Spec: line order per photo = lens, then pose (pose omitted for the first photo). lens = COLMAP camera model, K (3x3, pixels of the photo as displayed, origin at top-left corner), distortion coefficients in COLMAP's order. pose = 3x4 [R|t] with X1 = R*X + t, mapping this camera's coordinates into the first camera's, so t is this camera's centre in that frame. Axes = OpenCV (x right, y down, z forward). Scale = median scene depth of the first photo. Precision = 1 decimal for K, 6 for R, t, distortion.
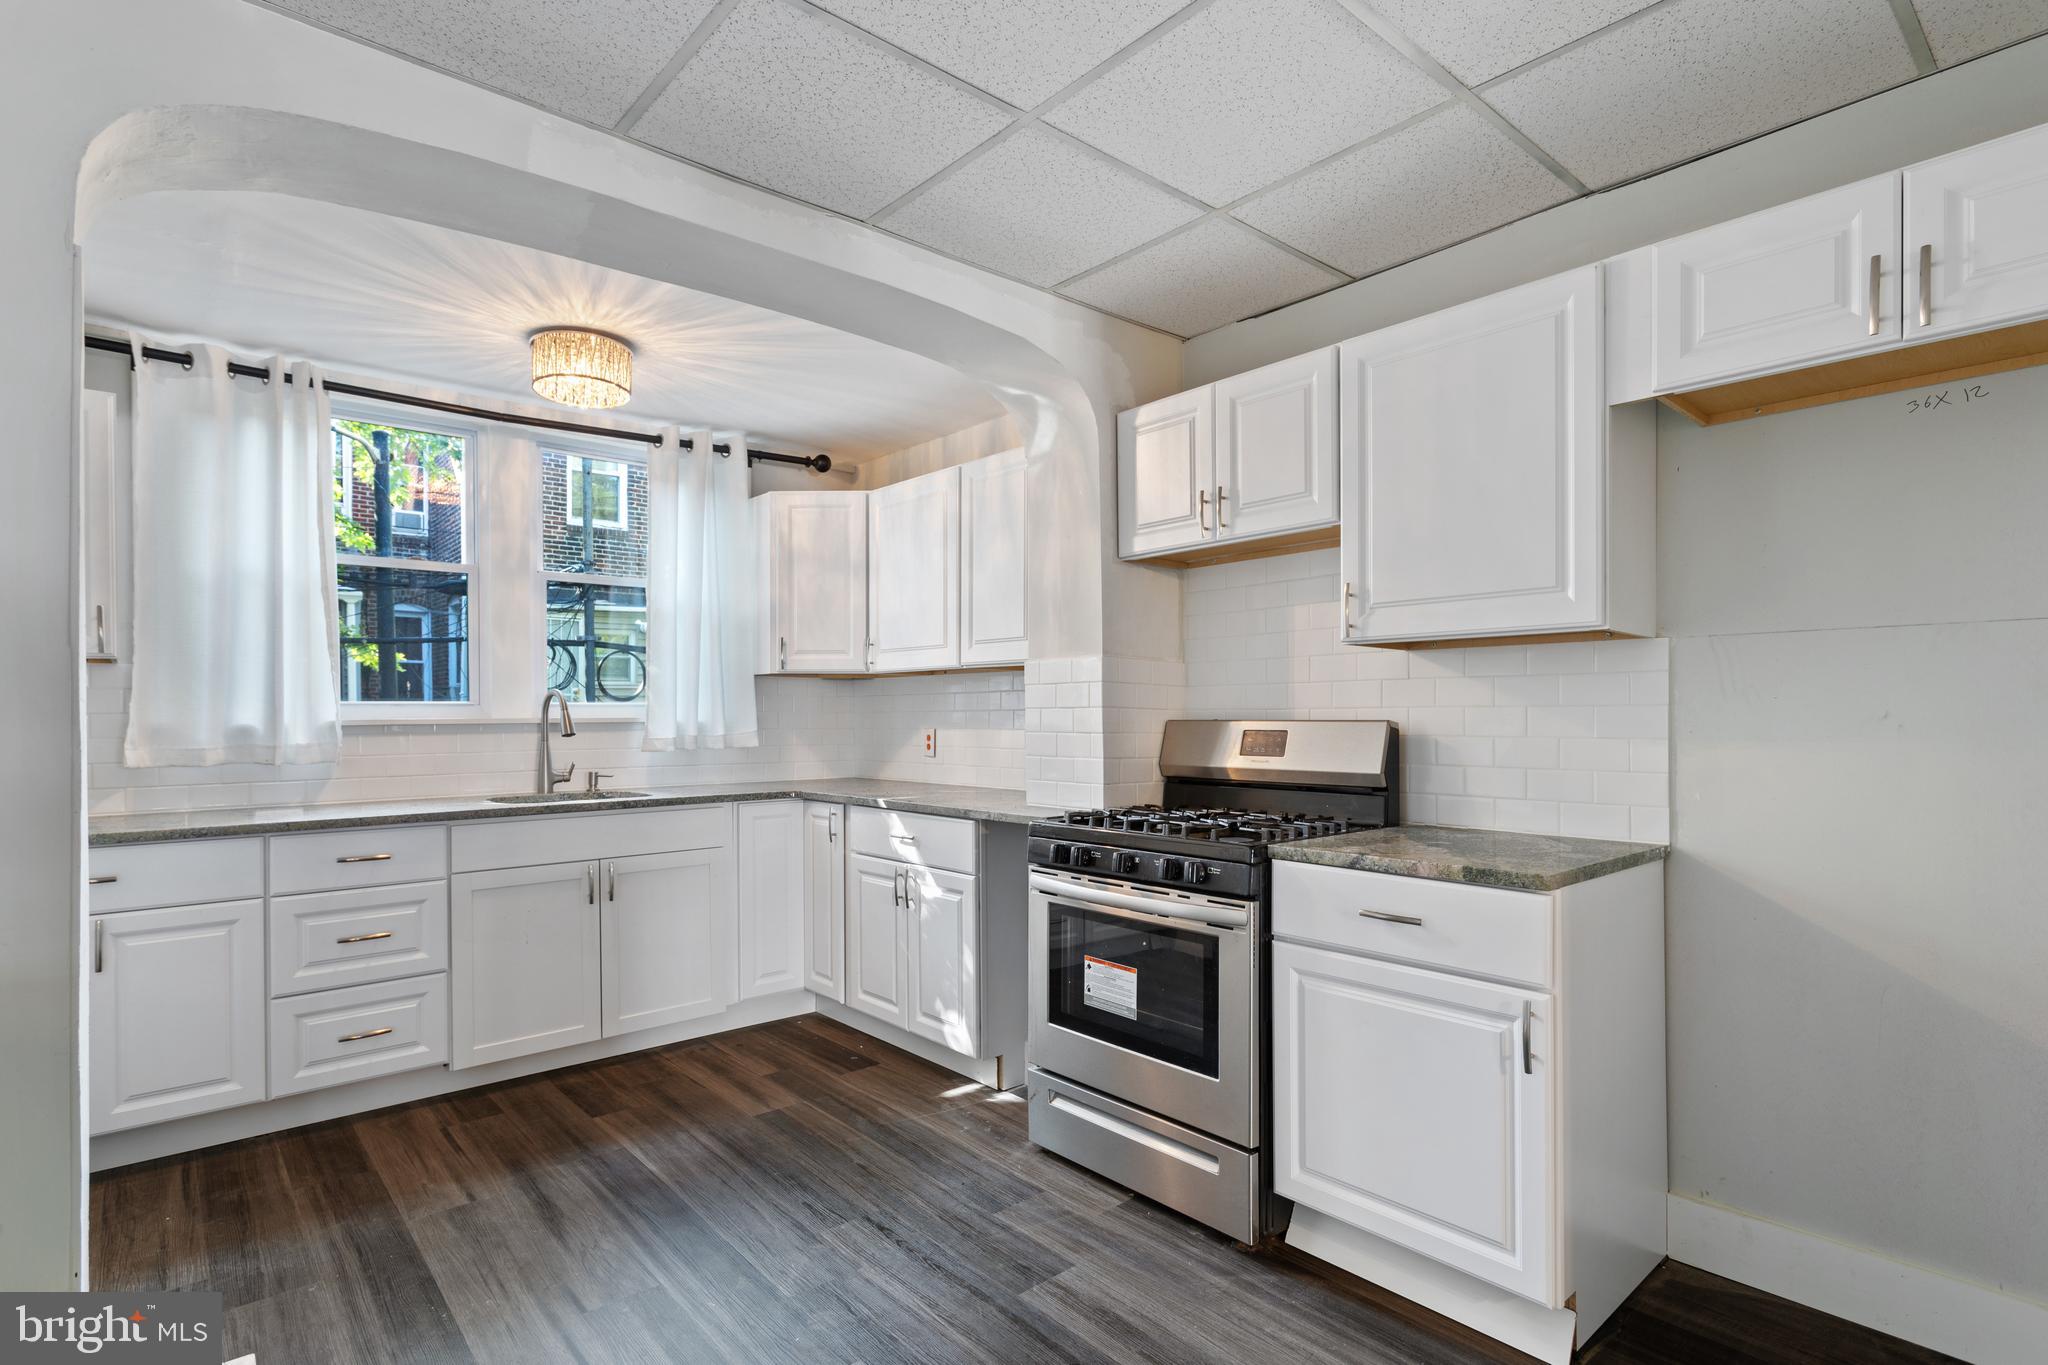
lens RADIAL K [[1005.3, 0, 1017.5], [0, 1005.3, 710.1], [0, 0, 1]] dist [0.001440, 0.000566]
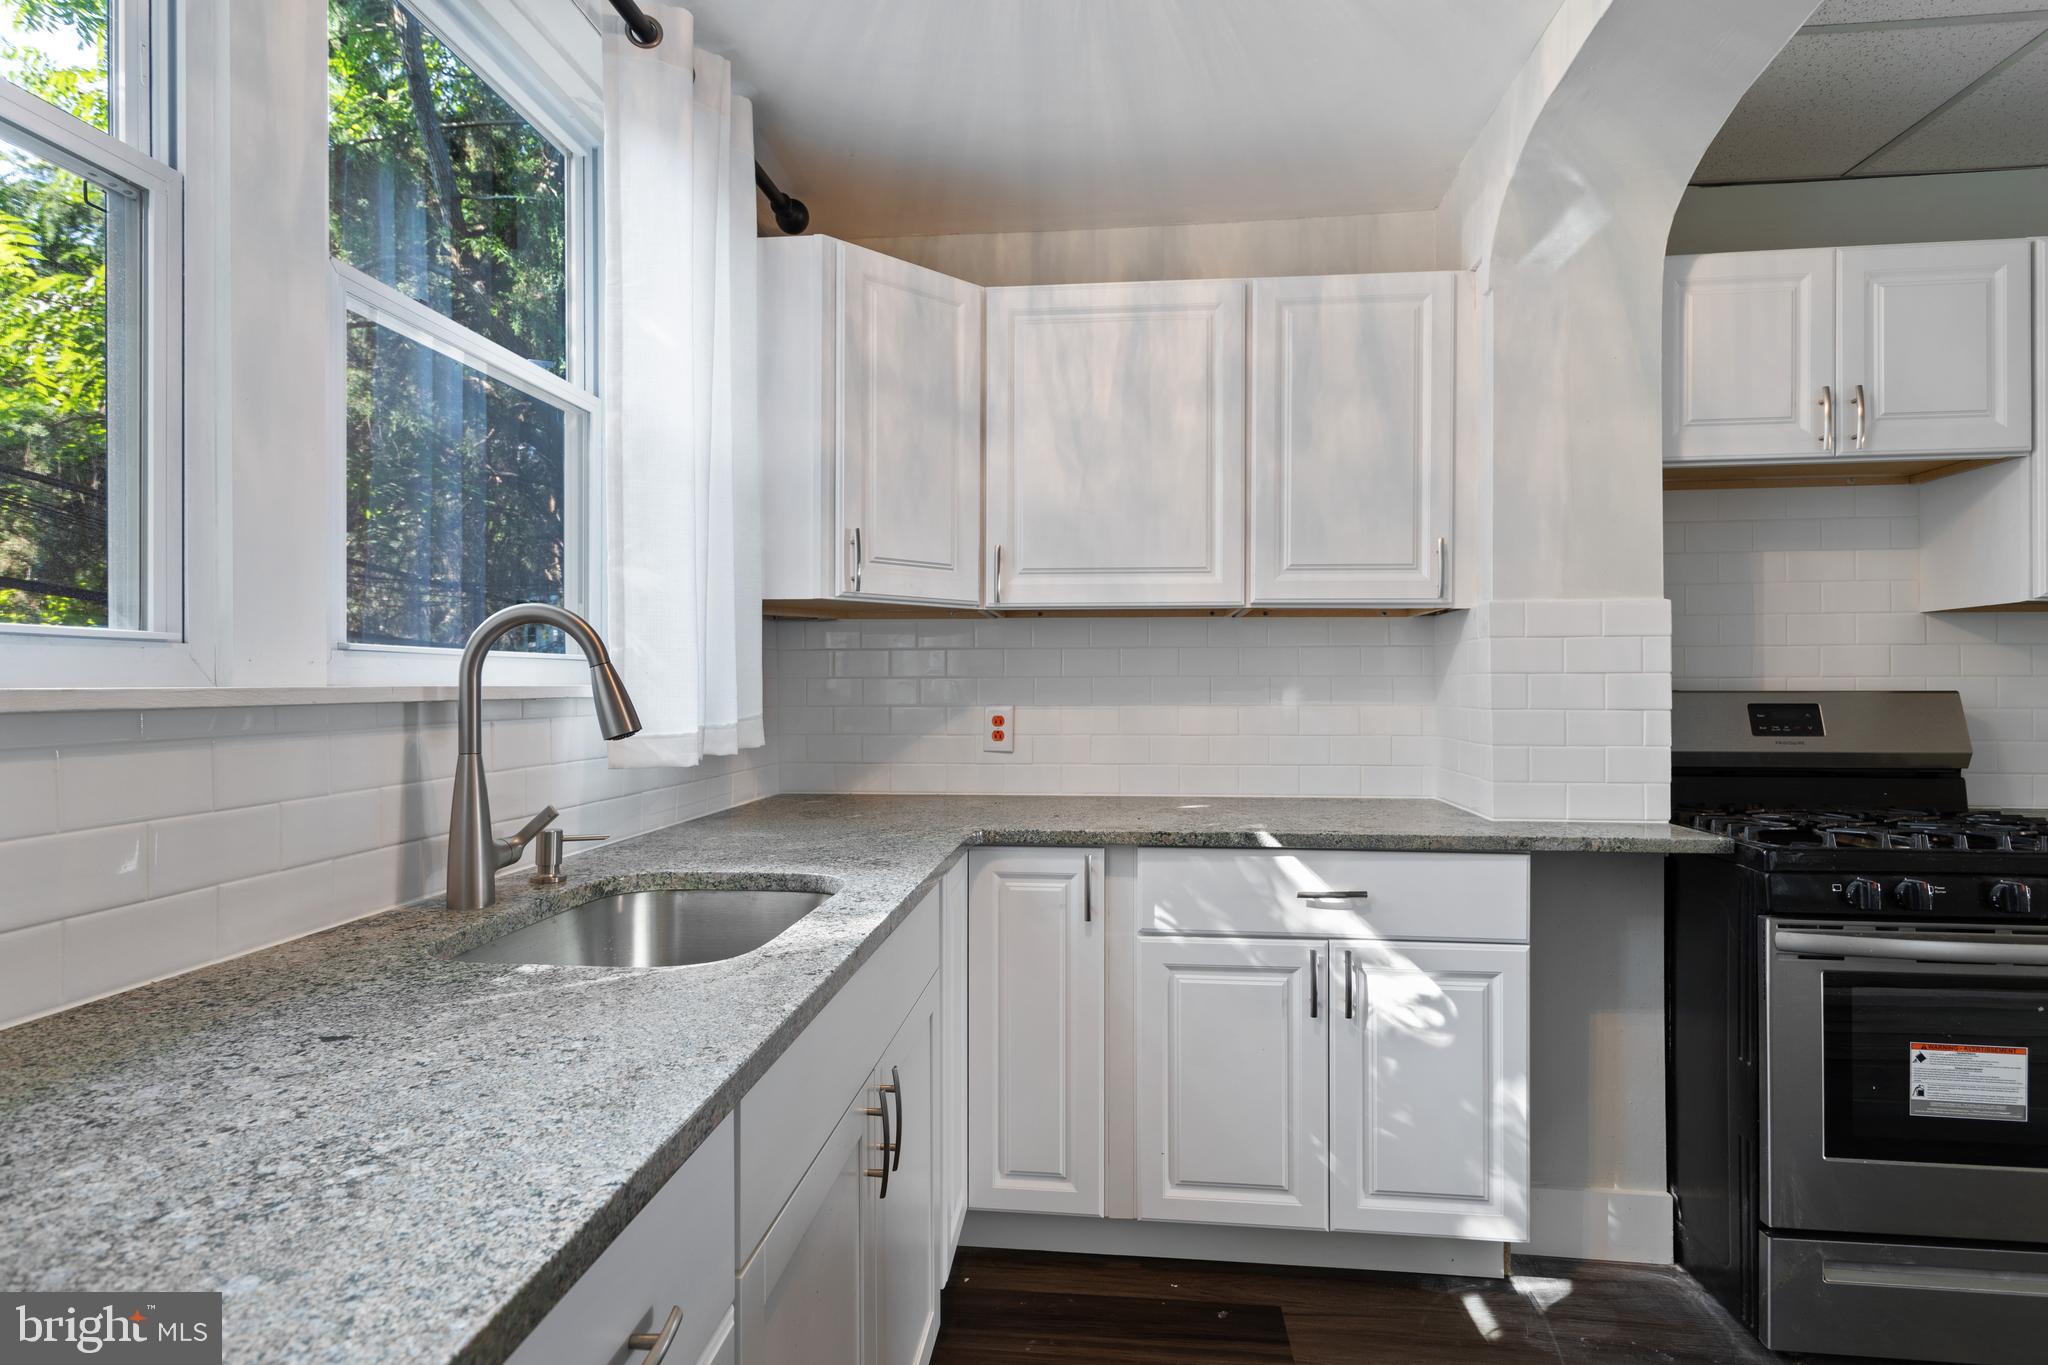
lens RADIAL K [[996.7, 0, 1011.2], [0, 996.7, 695.8], [0, 0, 1]] dist [0.001039, 0.000701]
pose [[0.735969, -0.000593, 0.677015, -0.700130], [-0.005259, 0.999964, 0.006593, 0.011220], [-0.676995, -0.008413, 0.735939, 0.785564]]
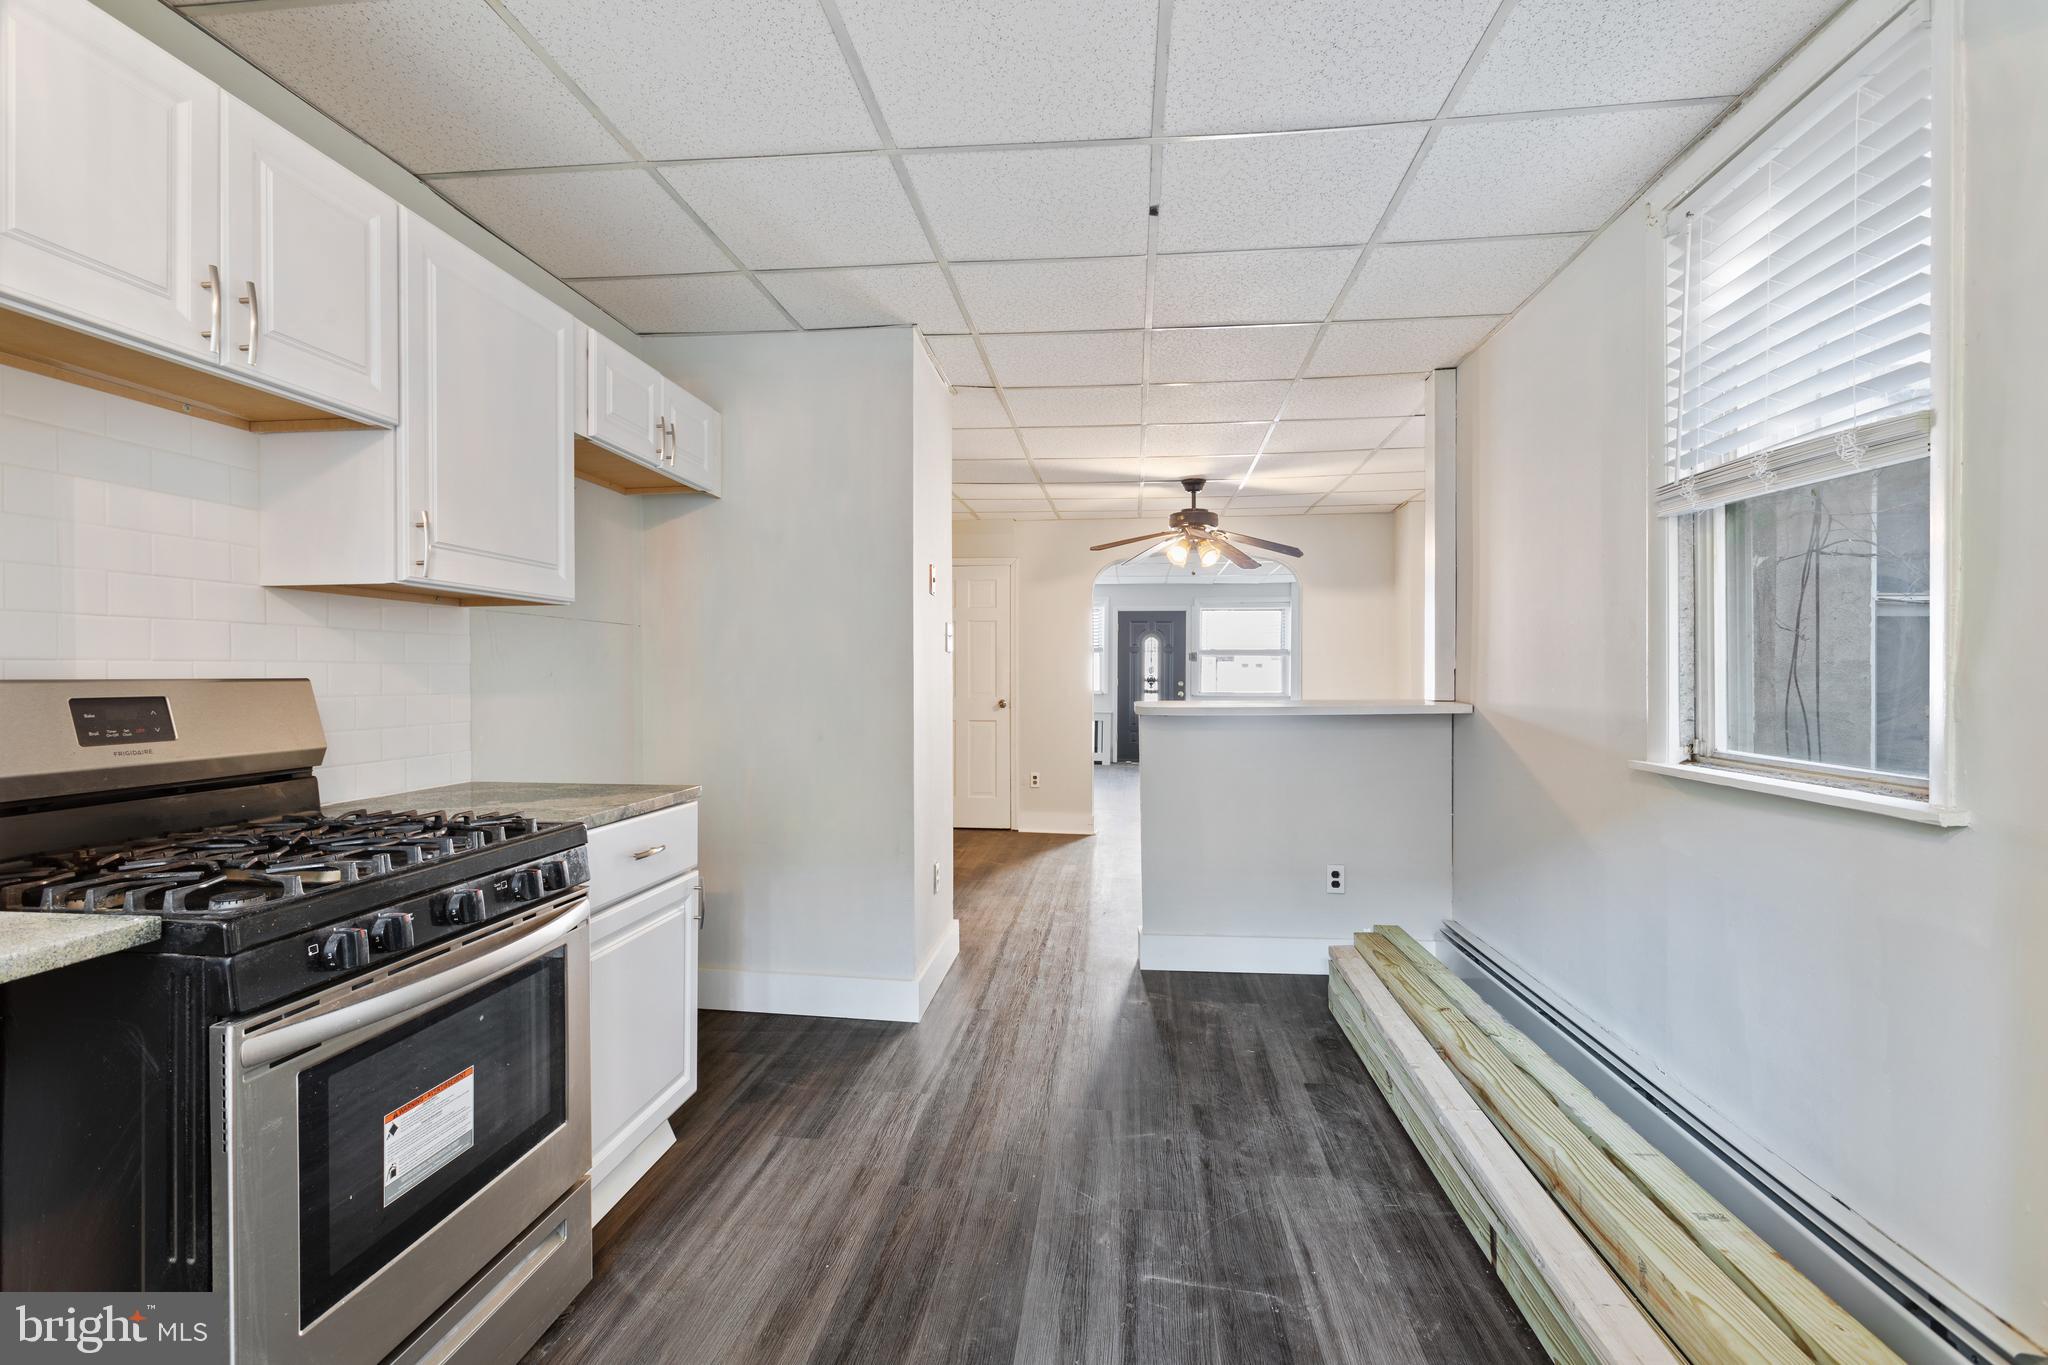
lens RADIAL K [[962.2, 0, 1027.7], [0, 962.2, 676.8], [0, 0, 1]] dist [-0.001612, -0.000491]
pose [[-0.684077, 0.004080, 0.729398, -0.462368], [0.000194, 0.999985, -0.005413, 0.011033], [-0.729409, -0.003561, -0.684068, 0.941307]]
